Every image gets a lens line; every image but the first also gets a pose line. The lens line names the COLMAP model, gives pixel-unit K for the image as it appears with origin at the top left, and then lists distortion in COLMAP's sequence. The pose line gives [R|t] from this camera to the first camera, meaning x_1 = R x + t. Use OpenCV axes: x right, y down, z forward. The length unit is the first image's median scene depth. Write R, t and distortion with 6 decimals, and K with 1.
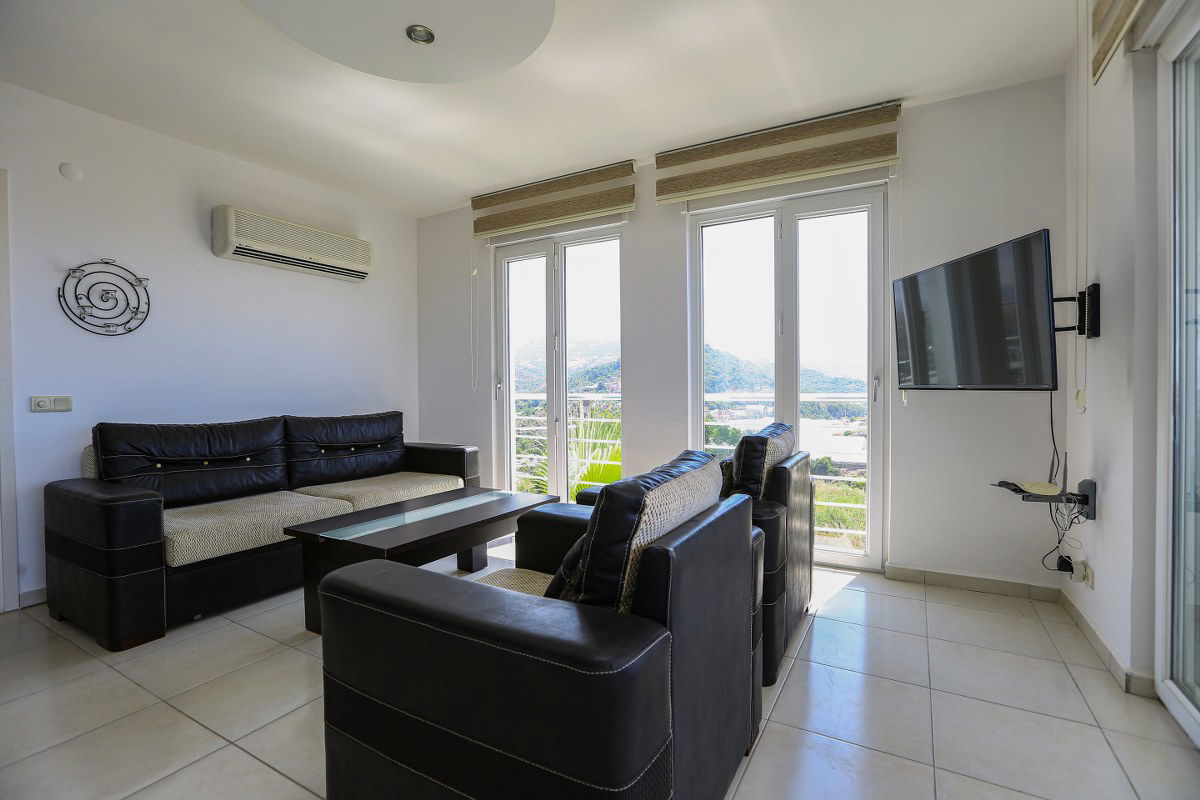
lens RADIAL K [[550.8, 0, 600.5], [0, 550.8, 394.9], [0, 0, 1]] dist [-0.043322, 0.013359]
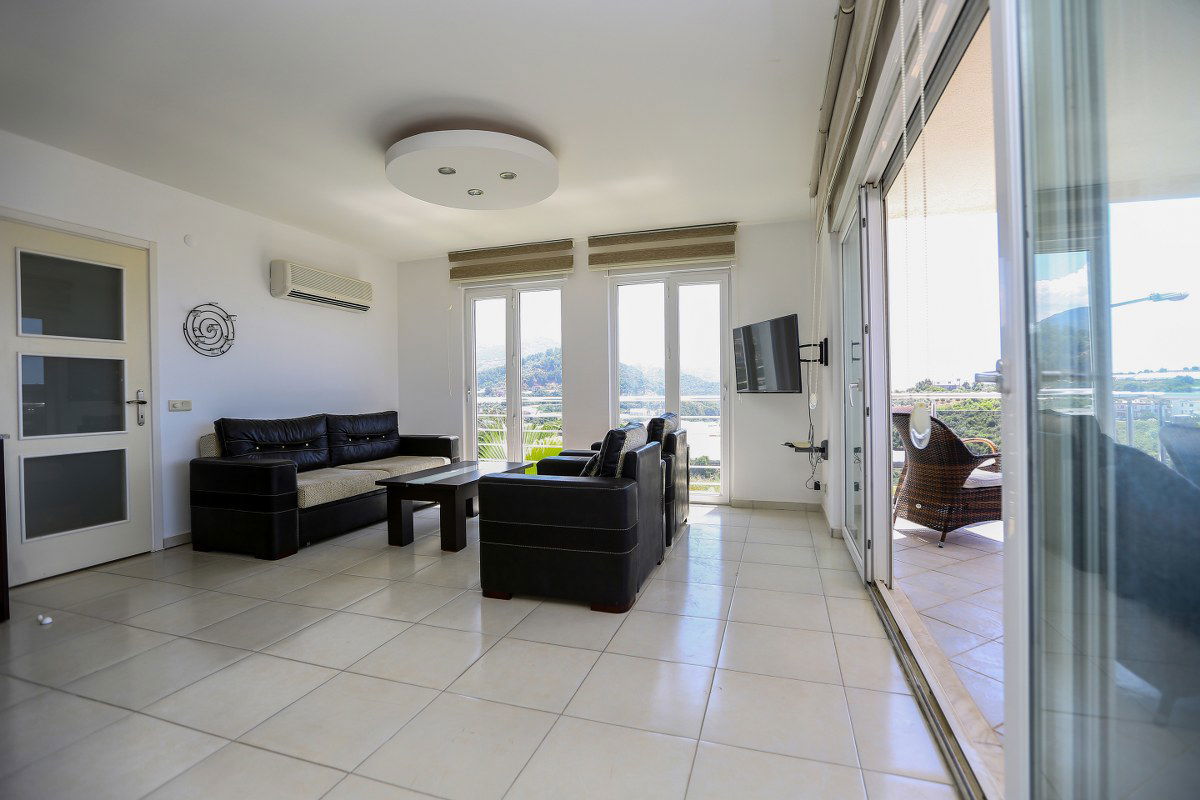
lens RADIAL K [[550.8, 0, 597.3], [0, 550.8, 394.7], [0, 0, 1]] dist [-0.043322, 0.013359]
pose [[0.979883, -0.004783, 0.199516, -0.202607], [0.006581, 0.999944, -0.008346, 0.006389], [-0.199465, 0.009492, 0.979859, -0.548190]]
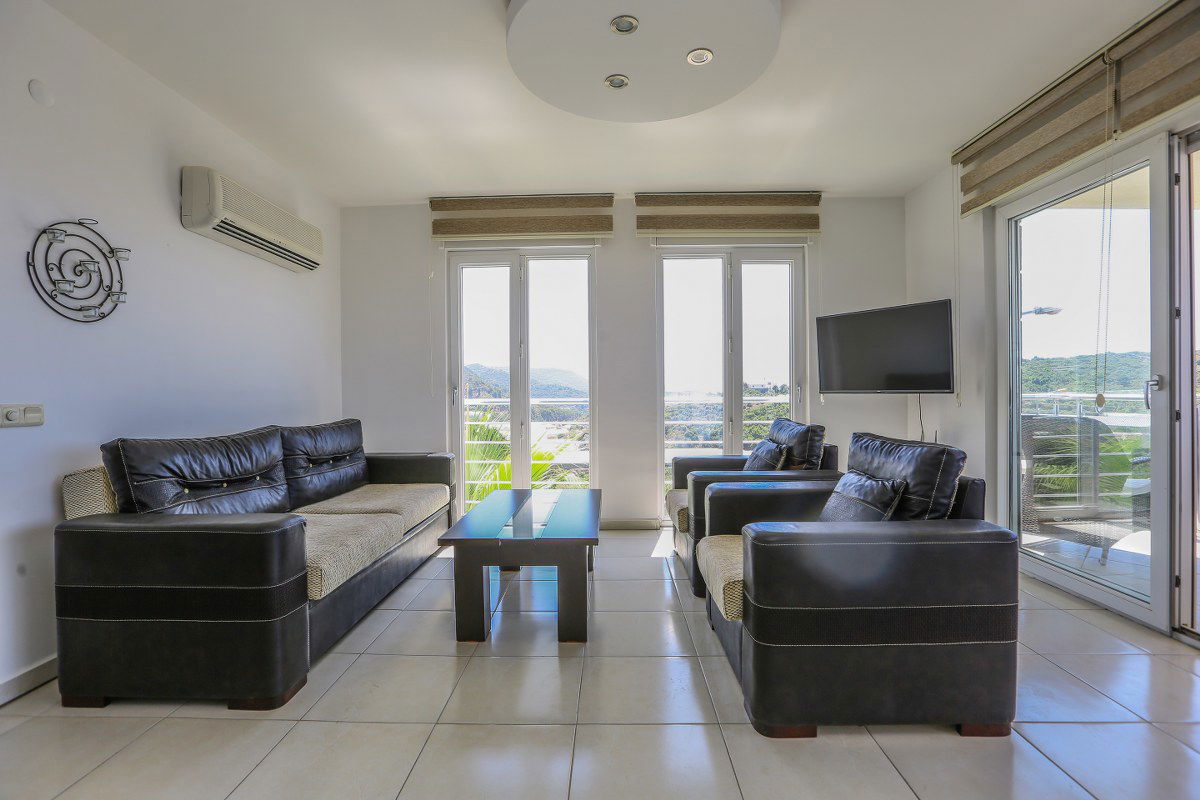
lens RADIAL K [[550.8, 0, 595.1], [0, 550.8, 397.8], [0, 0, 1]] dist [-0.043322, 0.013359]
pose [[0.879428, -0.005521, 0.476000, -0.611466], [0.008336, 0.999958, -0.003802, 0.002444], [-0.475959, 0.007311, 0.879437, 0.012451]]
